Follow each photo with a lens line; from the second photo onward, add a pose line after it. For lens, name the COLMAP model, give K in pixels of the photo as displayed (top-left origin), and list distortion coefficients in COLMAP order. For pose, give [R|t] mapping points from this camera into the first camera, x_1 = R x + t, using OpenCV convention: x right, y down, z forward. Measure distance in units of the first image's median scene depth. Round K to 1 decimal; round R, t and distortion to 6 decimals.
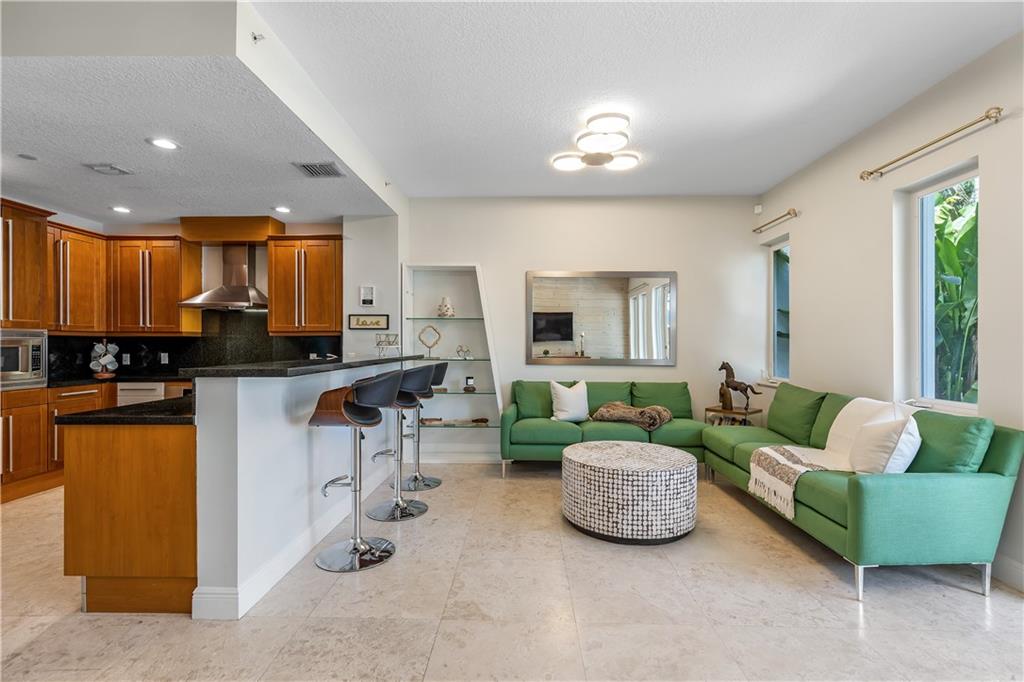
lens RADIAL K [[471.0, 0, 516.0], [0, 471.0, 343.4], [0, 0, 1]] dist [0.007872, -0.000463]
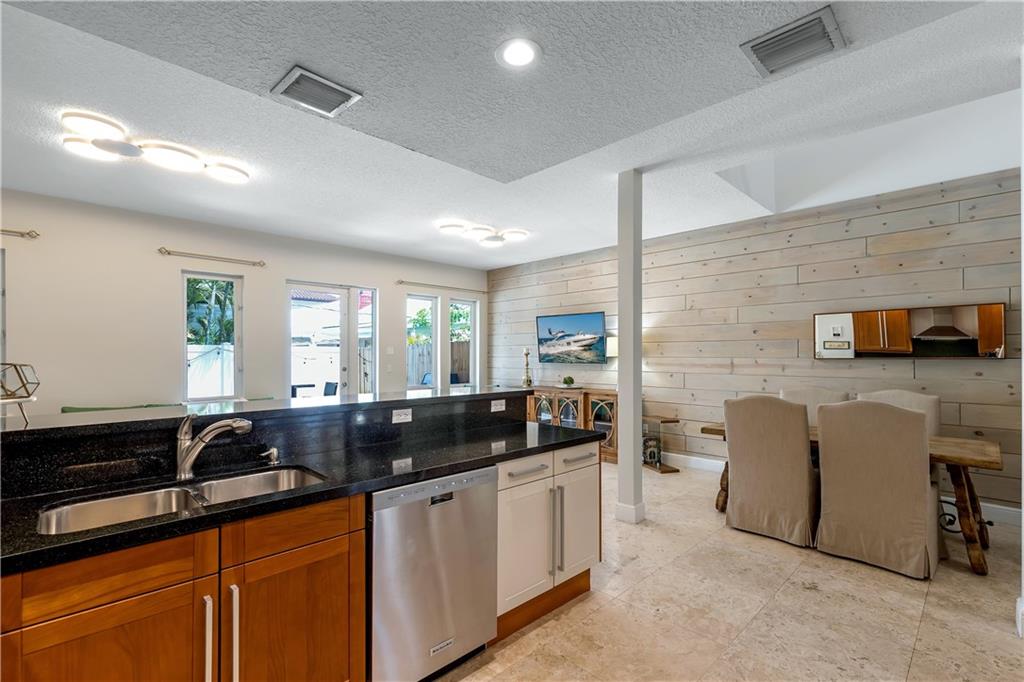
lens RADIAL K [[466.5, 0, 512.2], [0, 466.5, 354.9], [0, 0, 1]] dist [0.000440, -0.000019]
pose [[-0.713878, 0.001409, 0.700269, -0.826769], [0.002531, 0.999997, 0.000569, -0.026694], [-0.700265, 0.002178, -0.713879, 1.027020]]
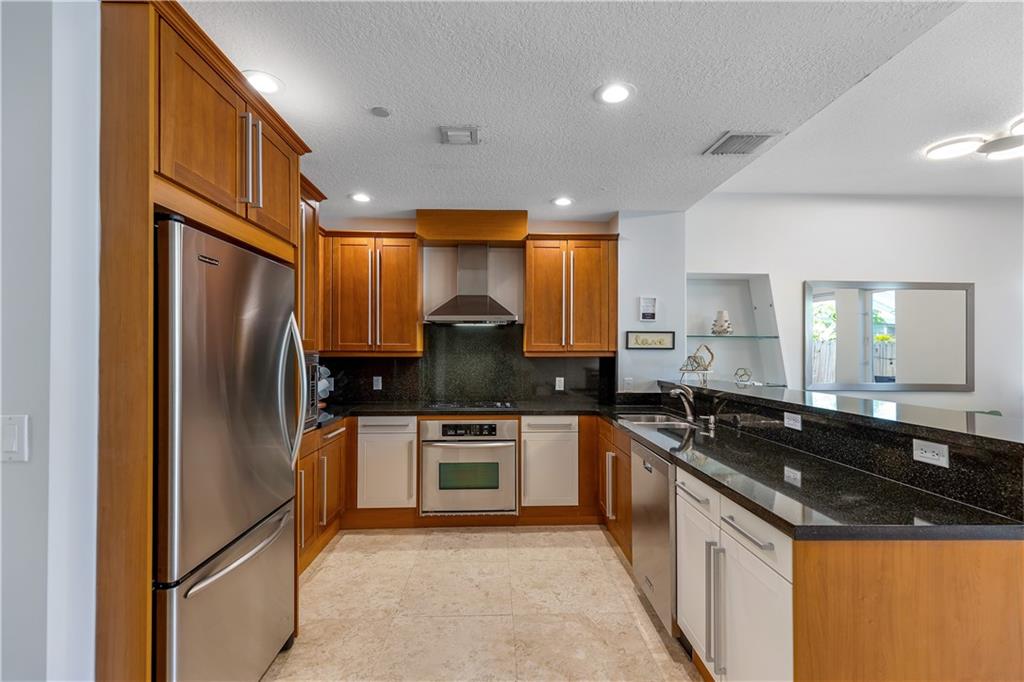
lens RADIAL K [[460.8, 0, 512.4], [0, 460.8, 350.9], [0, 0, 1]] dist [0.000190, -0.000046]
pose [[0.998402, 0.003132, 0.056416, -0.668397], [-0.002939, 0.999990, -0.003506, -0.026314], [-0.056426, 0.003335, 0.998401, 0.233527]]
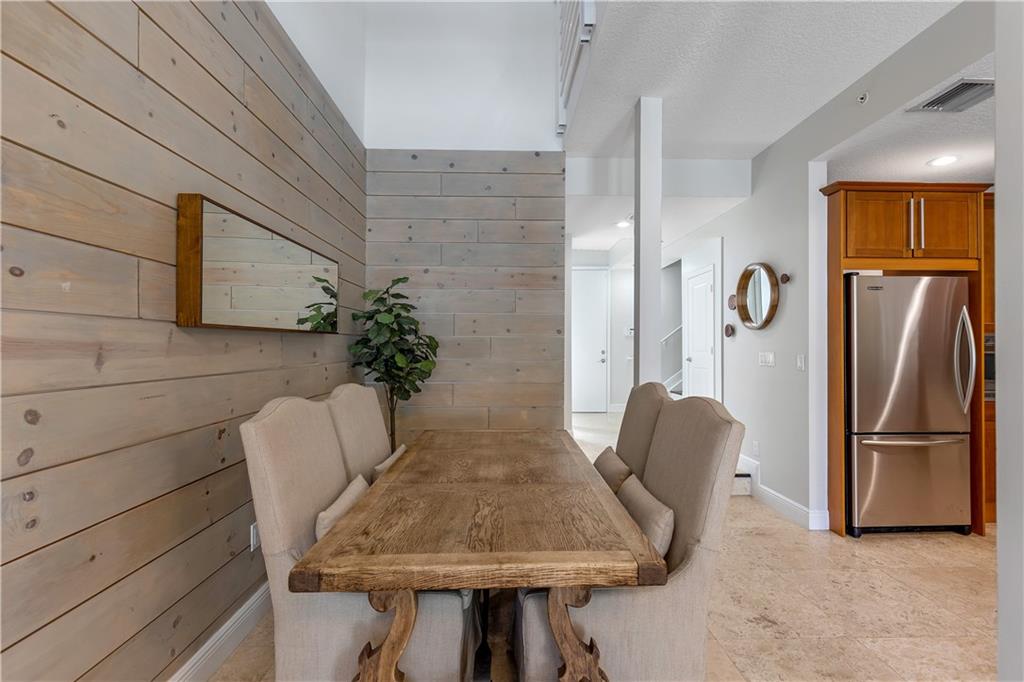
lens RADIAL K [[455.8, 0, 514.0], [0, 455.8, 346.9], [0, 0, 1]] dist [0.004307, 0.000119]
pose [[0.042716, 0.001983, -0.999085, -0.198078], [-0.006913, 0.999975, 0.001689, -0.000448], [0.999063, 0.006835, 0.042729, 0.001811]]
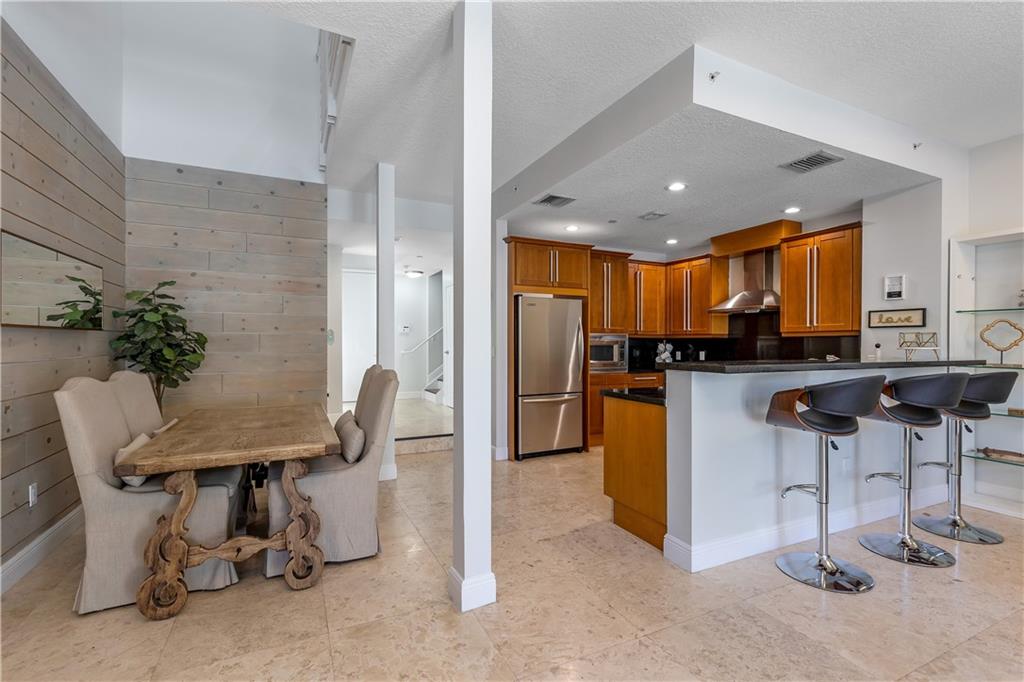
lens RADIAL K [[463.9, 0, 516.9], [0, 463.9, 345.9], [0, 0, 1]] dist [0.003917, 0.000202]
pose [[0.455707, 0.007228, -0.890100, 0.127654], [-0.004672, 0.999973, 0.005728, 0.001528], [0.890118, 0.001548, 0.455728, 0.033842]]
